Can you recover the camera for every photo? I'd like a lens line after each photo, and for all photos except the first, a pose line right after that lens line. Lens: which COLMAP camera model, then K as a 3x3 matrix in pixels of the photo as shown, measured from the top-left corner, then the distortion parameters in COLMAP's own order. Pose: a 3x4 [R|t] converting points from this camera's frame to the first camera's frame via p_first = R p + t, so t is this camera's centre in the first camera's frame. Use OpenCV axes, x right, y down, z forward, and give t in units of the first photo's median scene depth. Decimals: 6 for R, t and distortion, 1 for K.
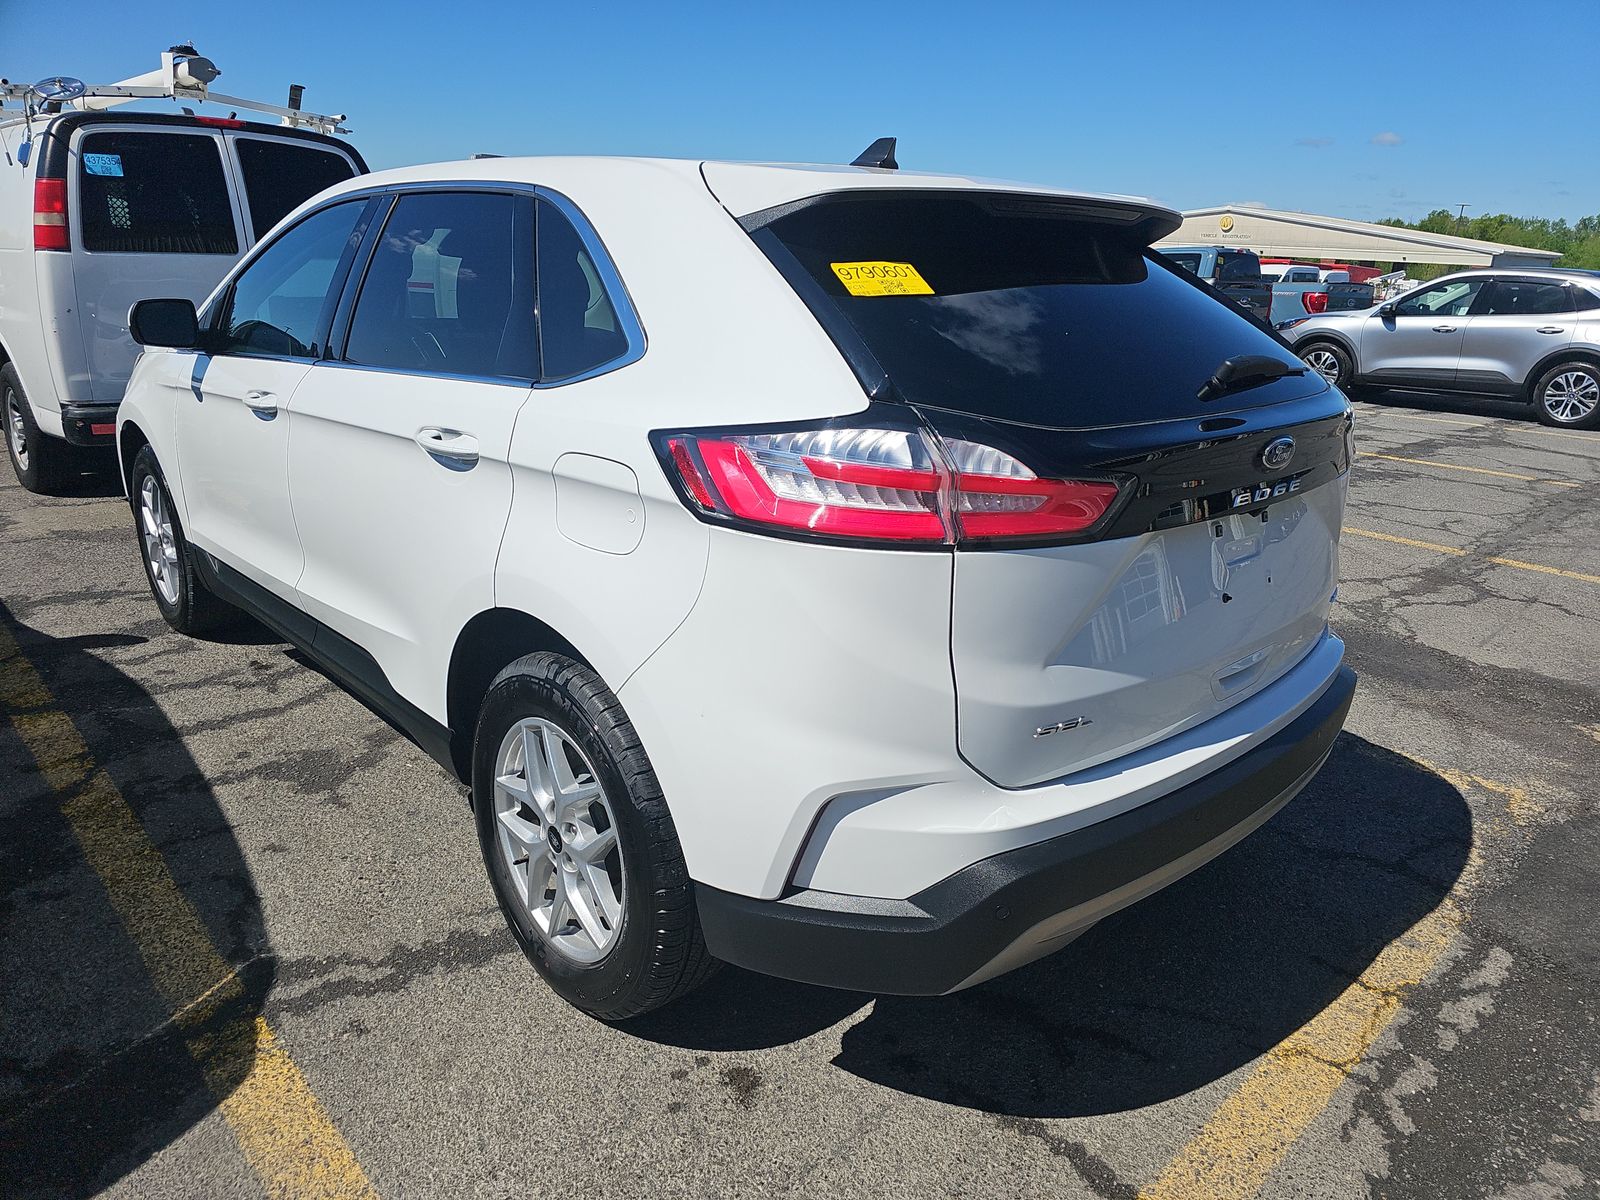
lens RADIAL K [[1053.4, 0, 800.0], [0, 1053.4, 600.0], [0, 0, 1]] dist [0.002405, -0.001813]
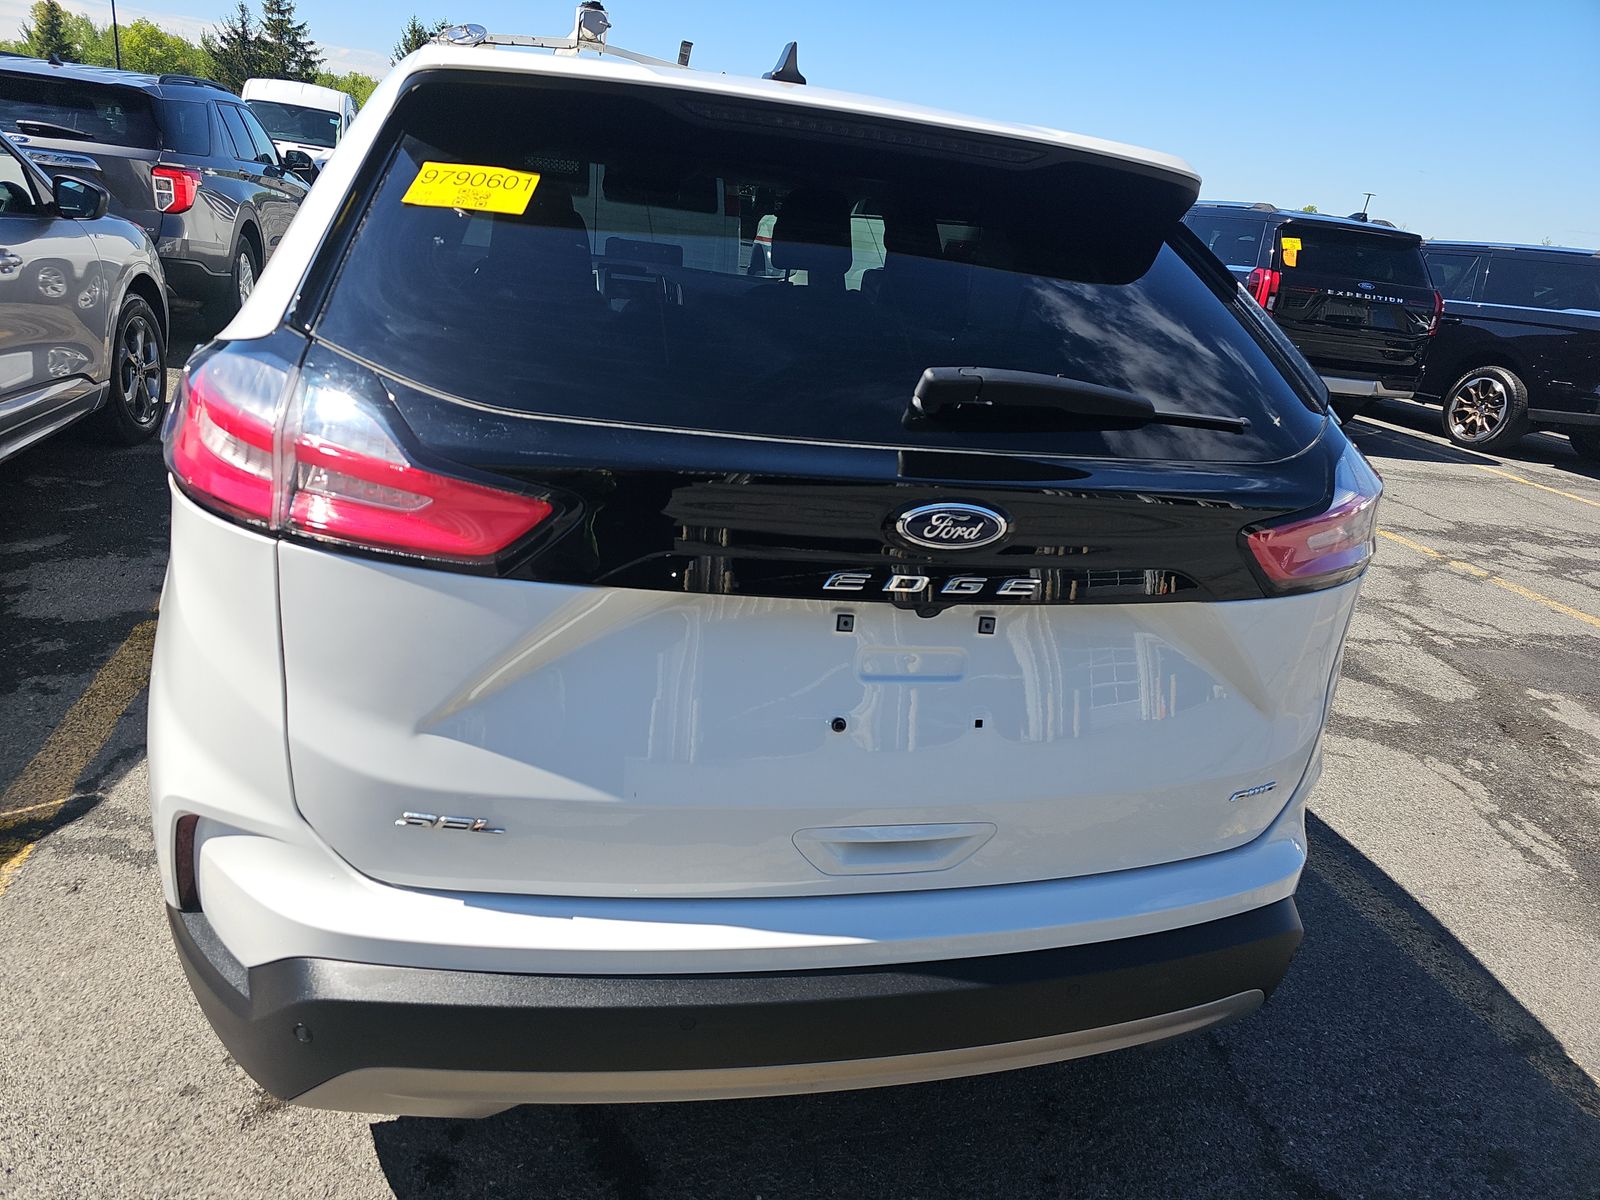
lens RADIAL K [[1030.7, 0, 805.4], [0, 1030.7, 603.5], [0, 0, 1]] dist [0.053834, -0.055407]
pose [[0.867566, 0.240173, -0.435484, 0.636703], [-0.235770, 0.969629, 0.065060, -0.109947], [0.437883, 0.046230, 0.897842, 0.407954]]
